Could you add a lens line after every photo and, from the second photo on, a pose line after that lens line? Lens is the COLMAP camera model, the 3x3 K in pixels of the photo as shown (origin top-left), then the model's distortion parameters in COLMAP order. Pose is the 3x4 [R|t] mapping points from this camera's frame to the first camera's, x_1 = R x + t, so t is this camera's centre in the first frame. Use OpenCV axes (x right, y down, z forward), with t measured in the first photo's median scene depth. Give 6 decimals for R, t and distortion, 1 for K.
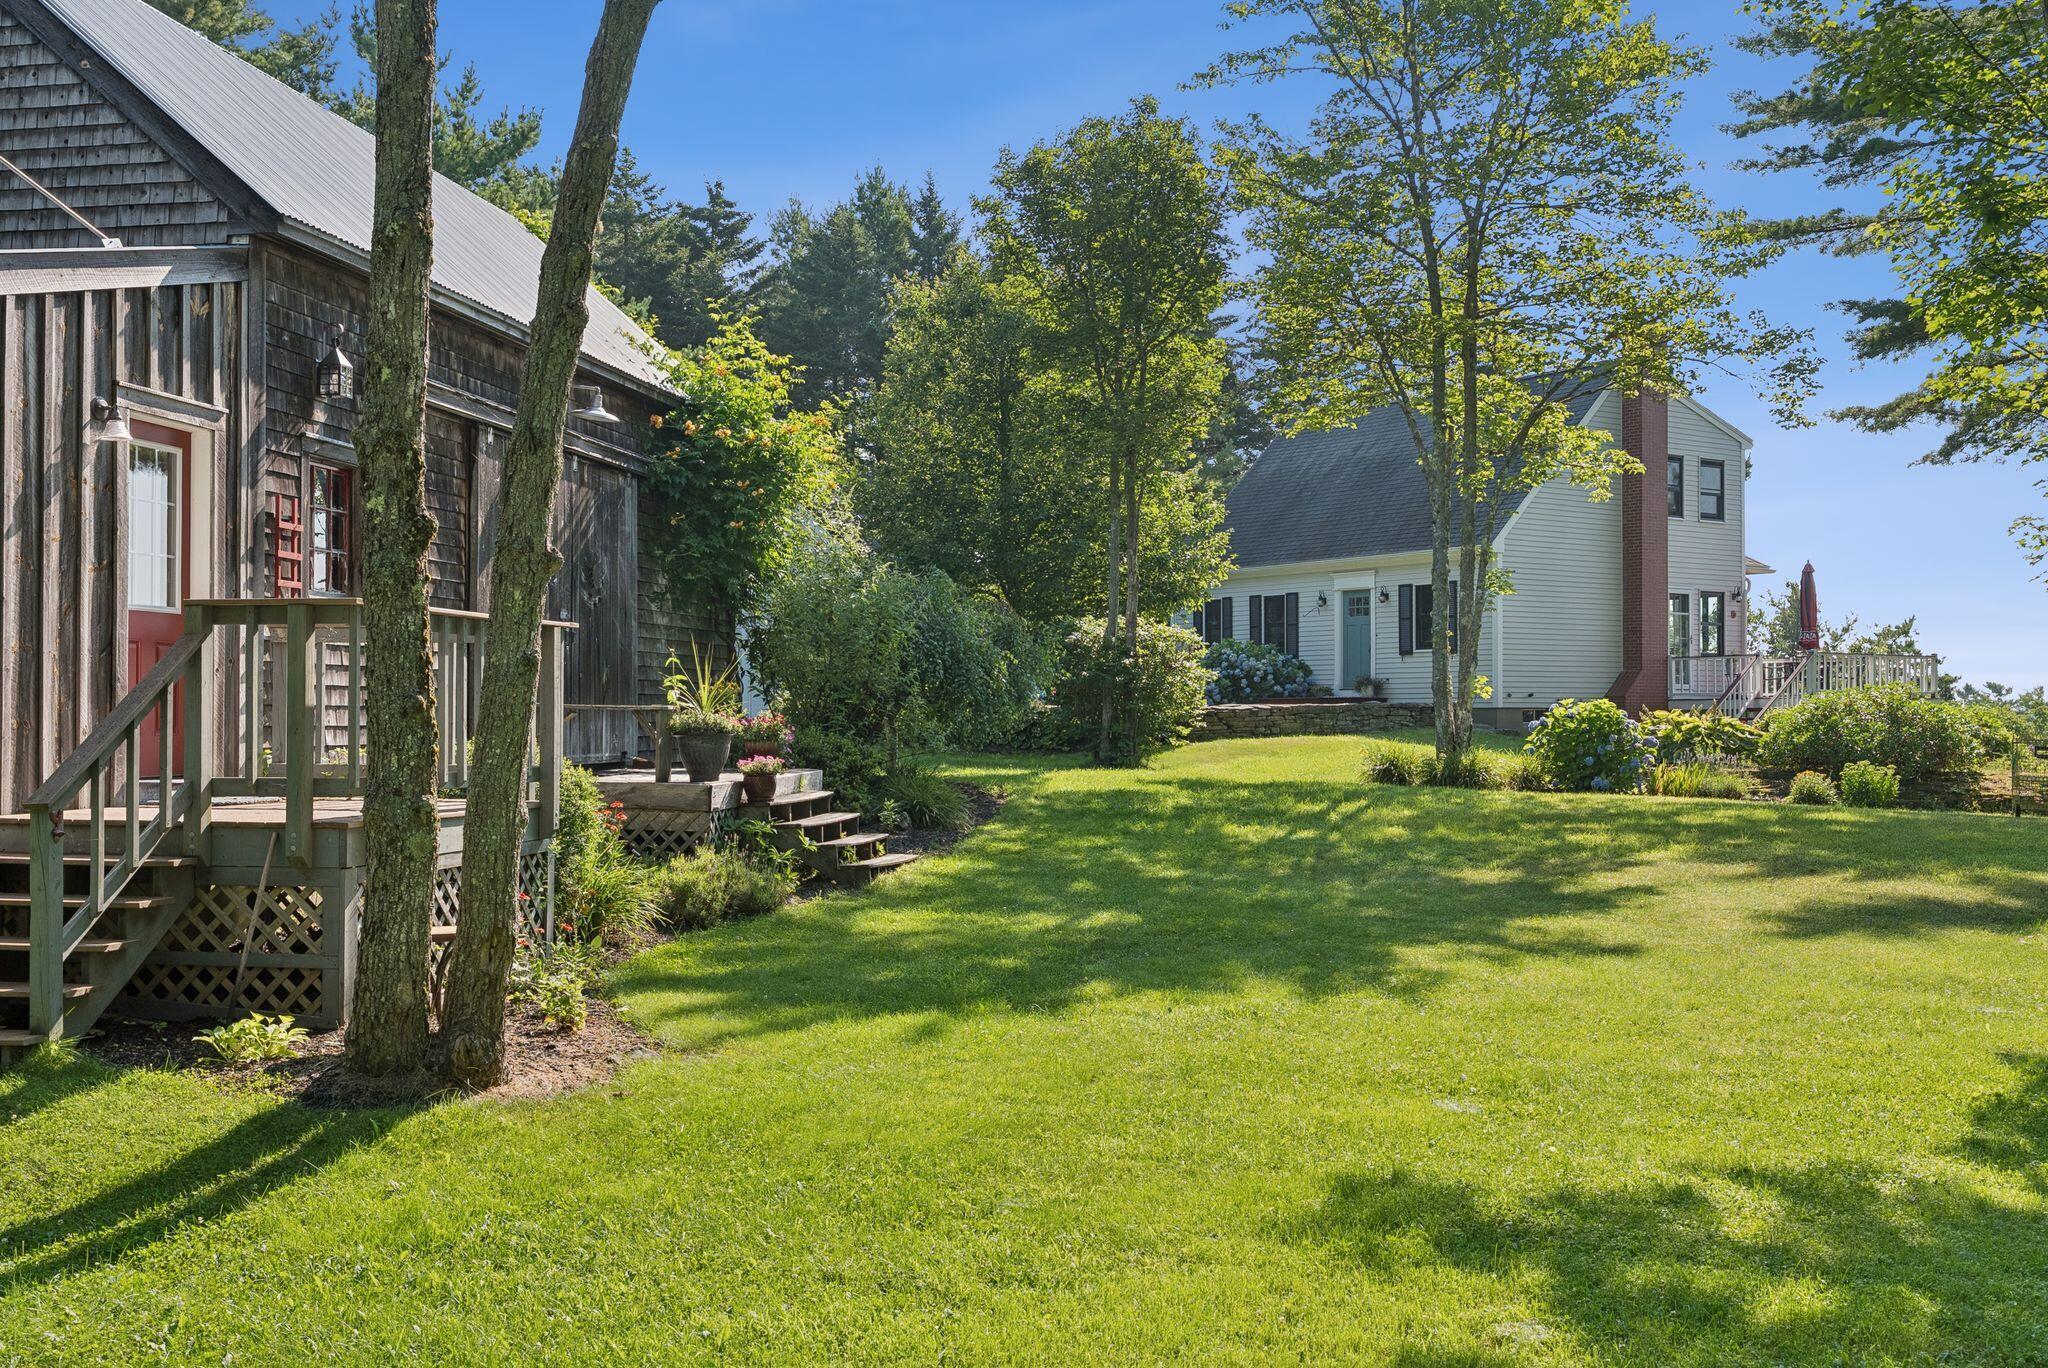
lens RADIAL K [[1956.1, 0, 1022.2], [0, 1956.1, 693.3], [0, 0, 1]] dist [0.051620, -0.012146]
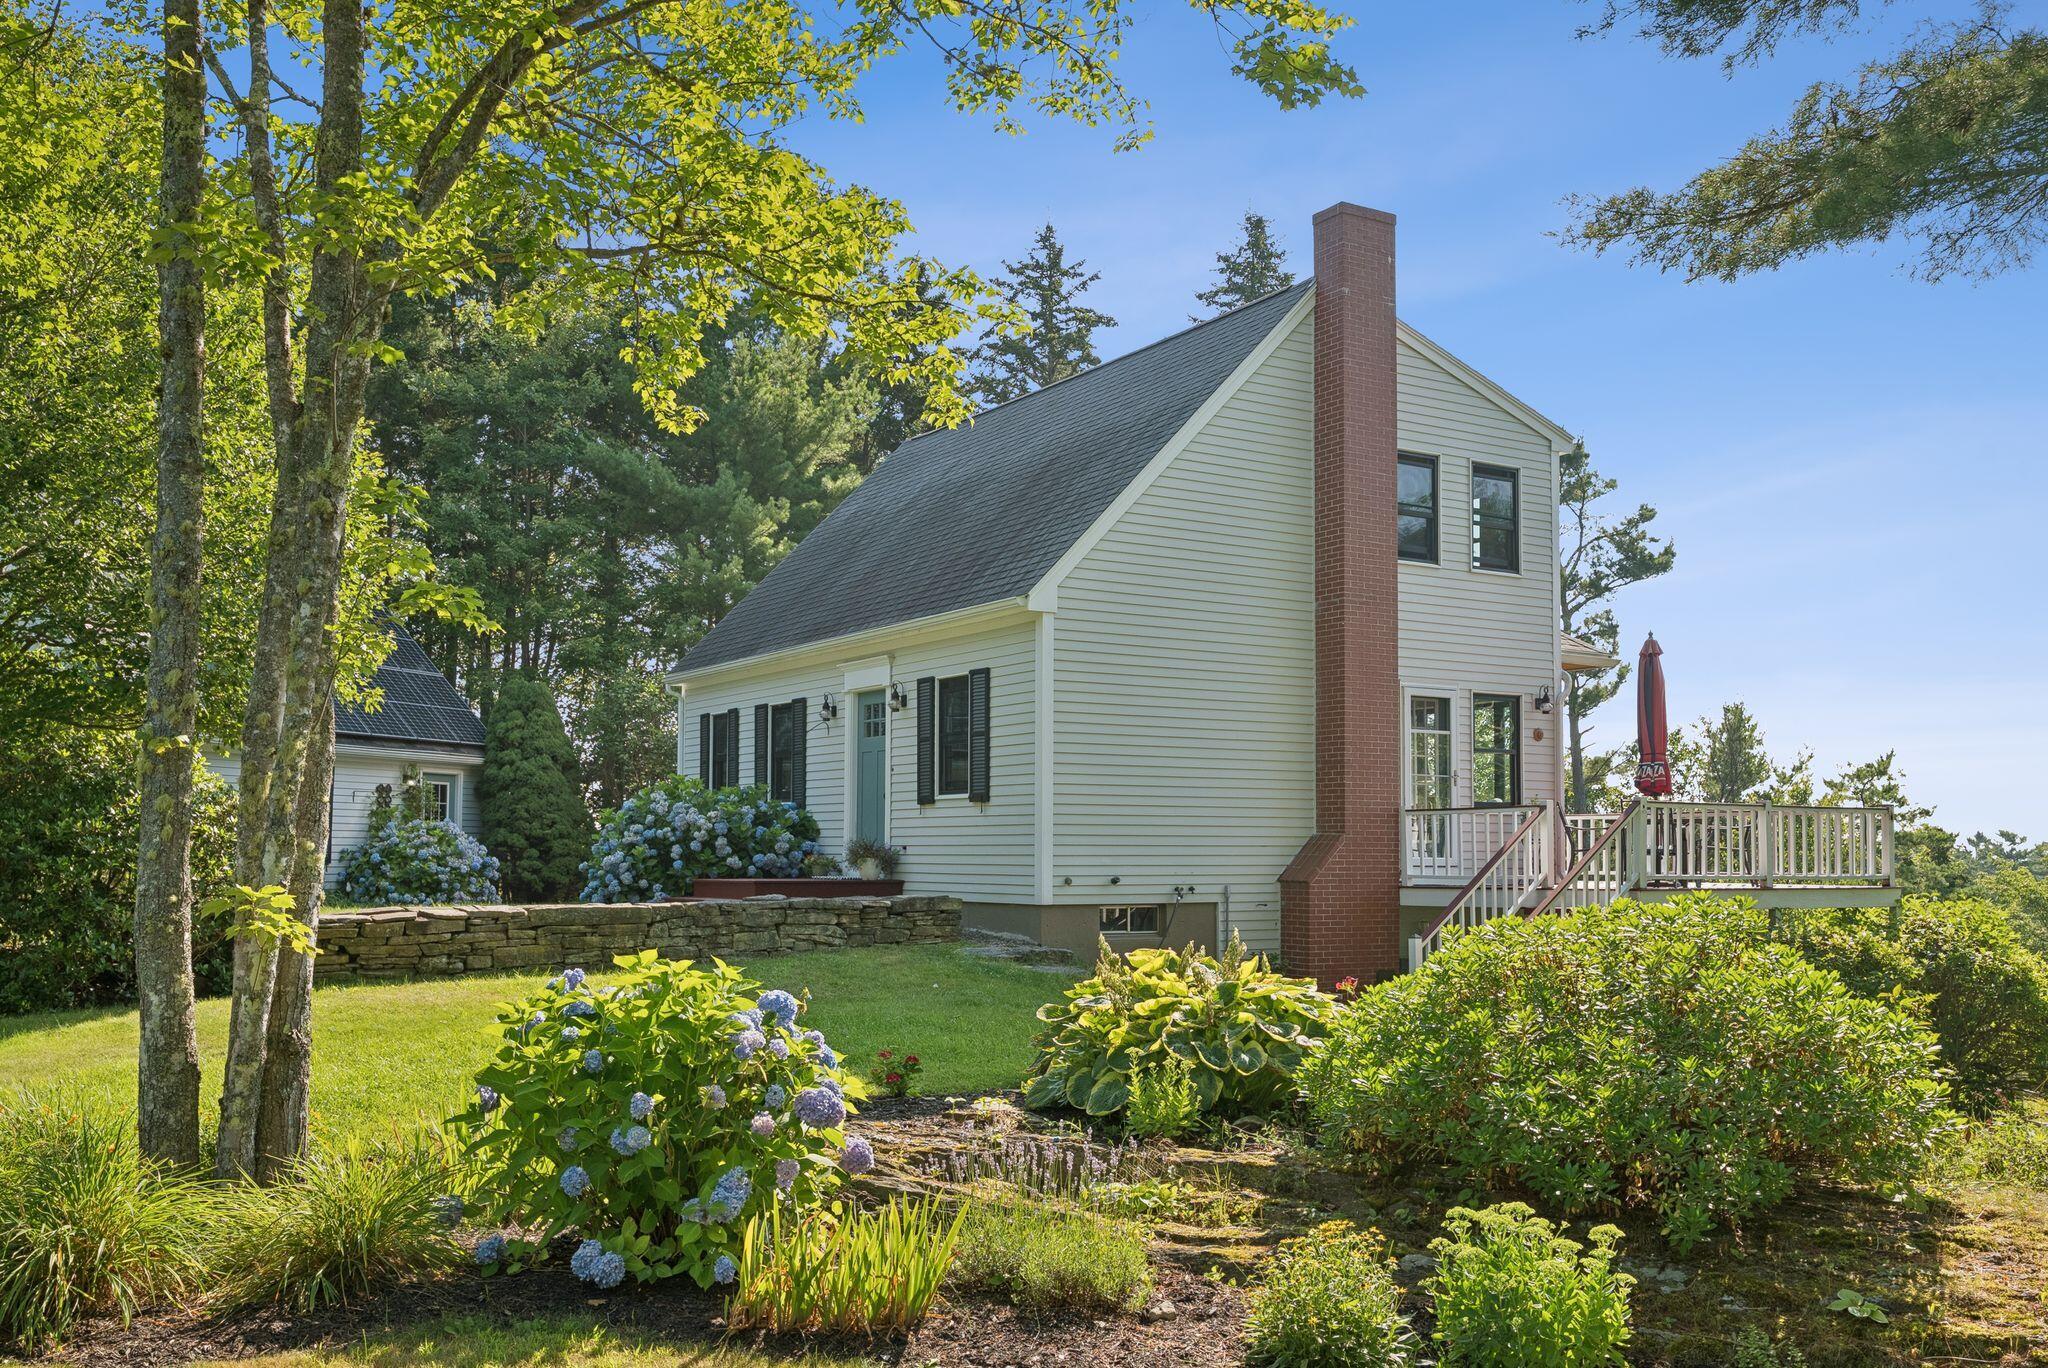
lens RADIAL K [[1748.7, 0, 1024.0], [0, 1748.7, 684.0], [0, 0, 1]] dist [-0.010536, -0.005532]
pose [[0.998389, -0.001626, -0.056718, 0.245070], [-0.003185, 0.996407, -0.084633, -0.011337], [0.056652, 0.084677, 0.994797, 0.492151]]
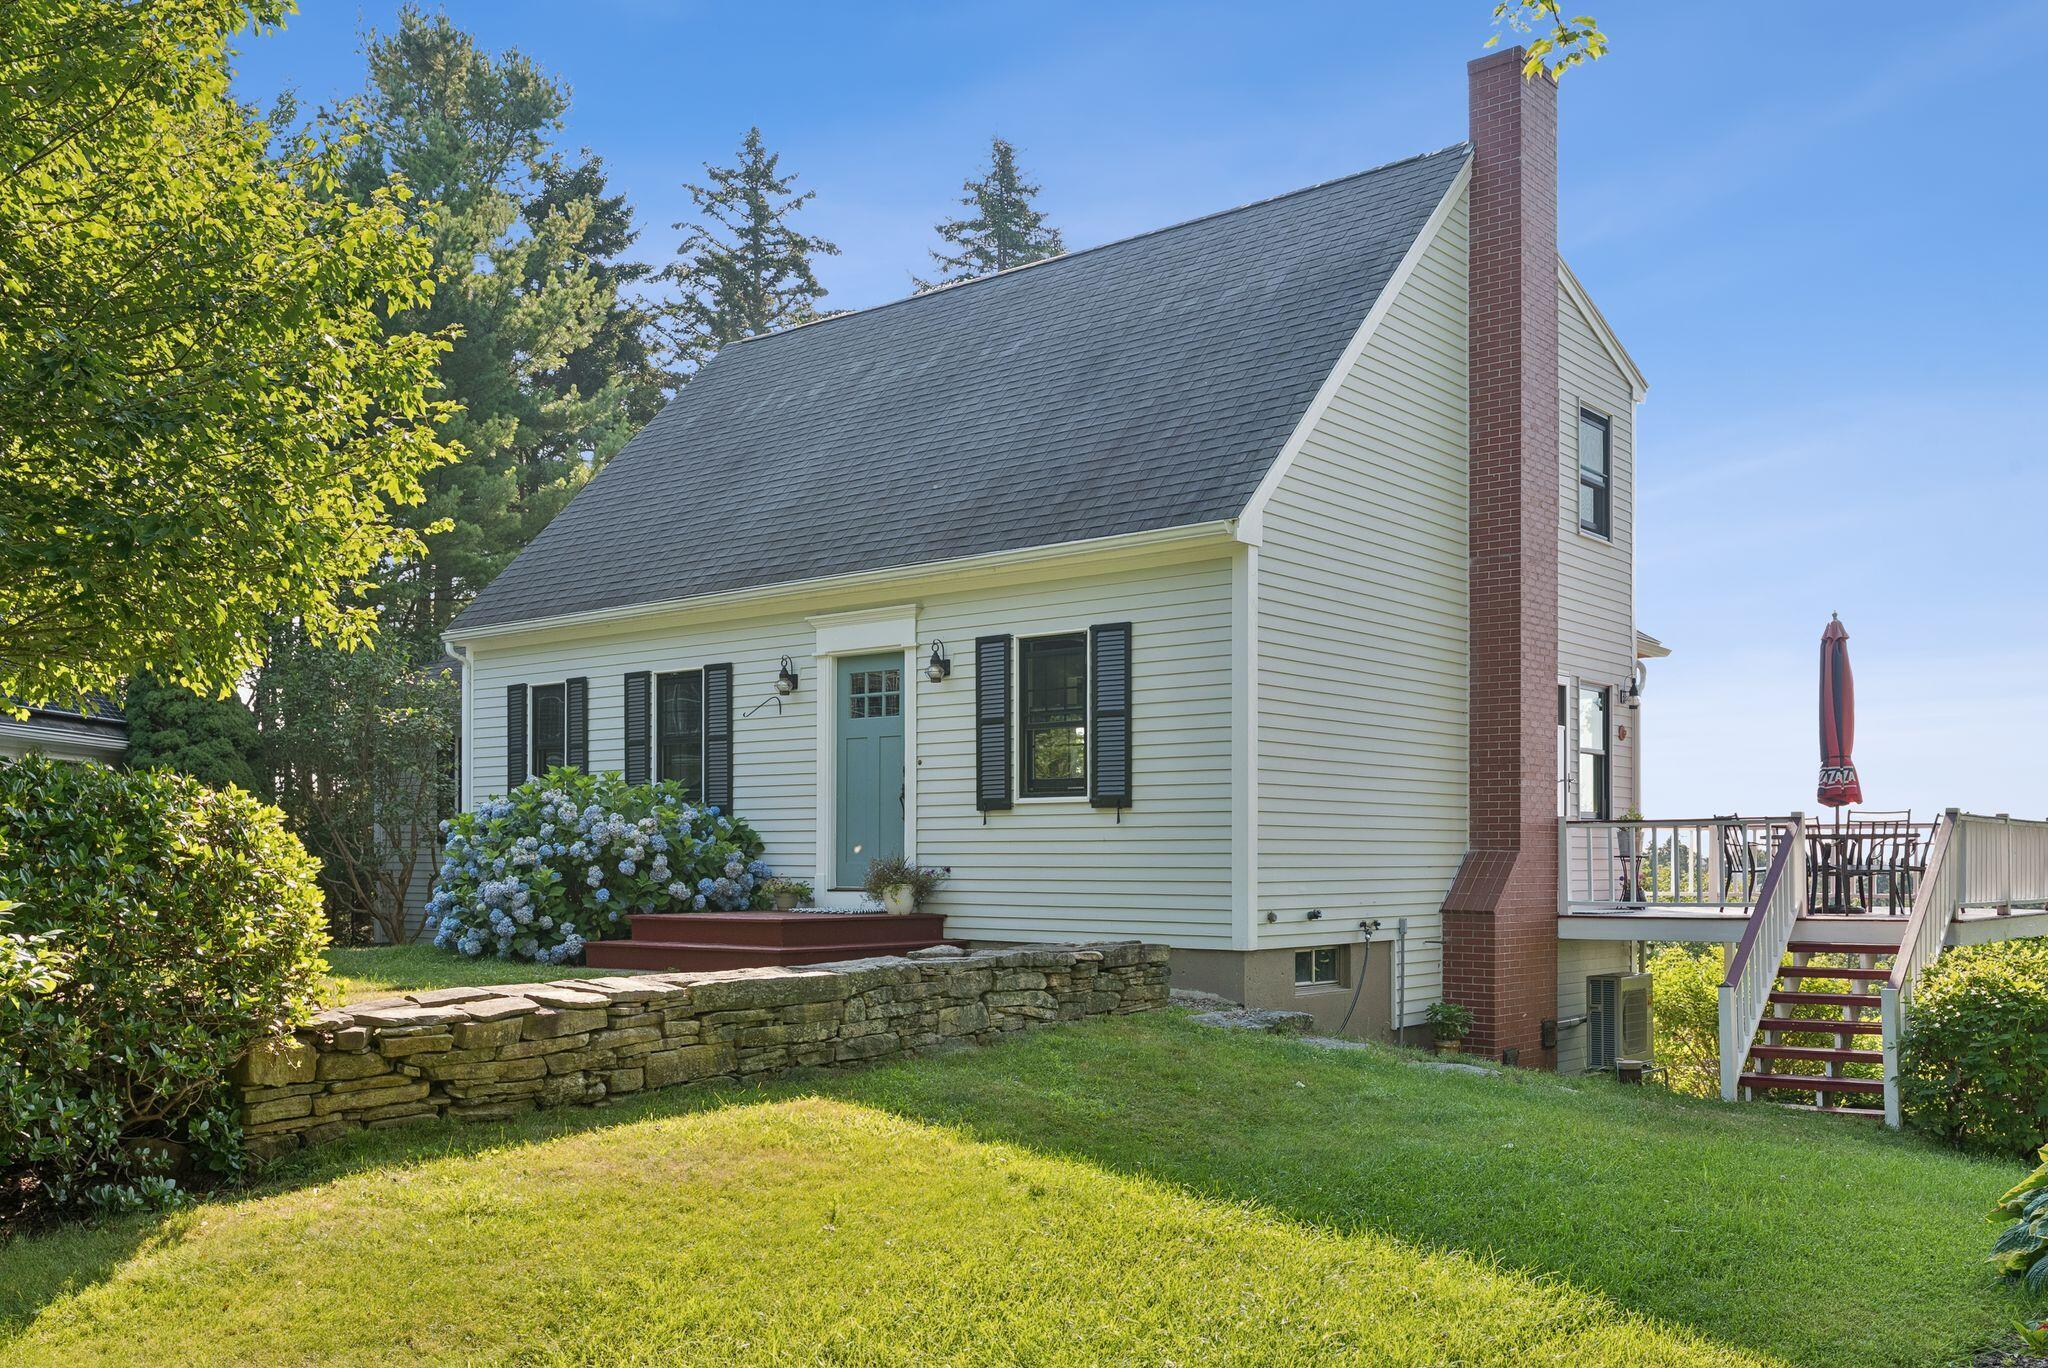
lens RADIAL K [[1725.2, 0, 957.5], [0, 1725.2, 774.6], [0, 0, 1]] dist [-0.003999, 0.002409]
pose [[0.968260, 0.013592, 0.249576, 0.097180], [-0.004255, 0.999272, -0.037912, -0.013050], [-0.249910, 0.035646, 0.967613, 0.640685]]
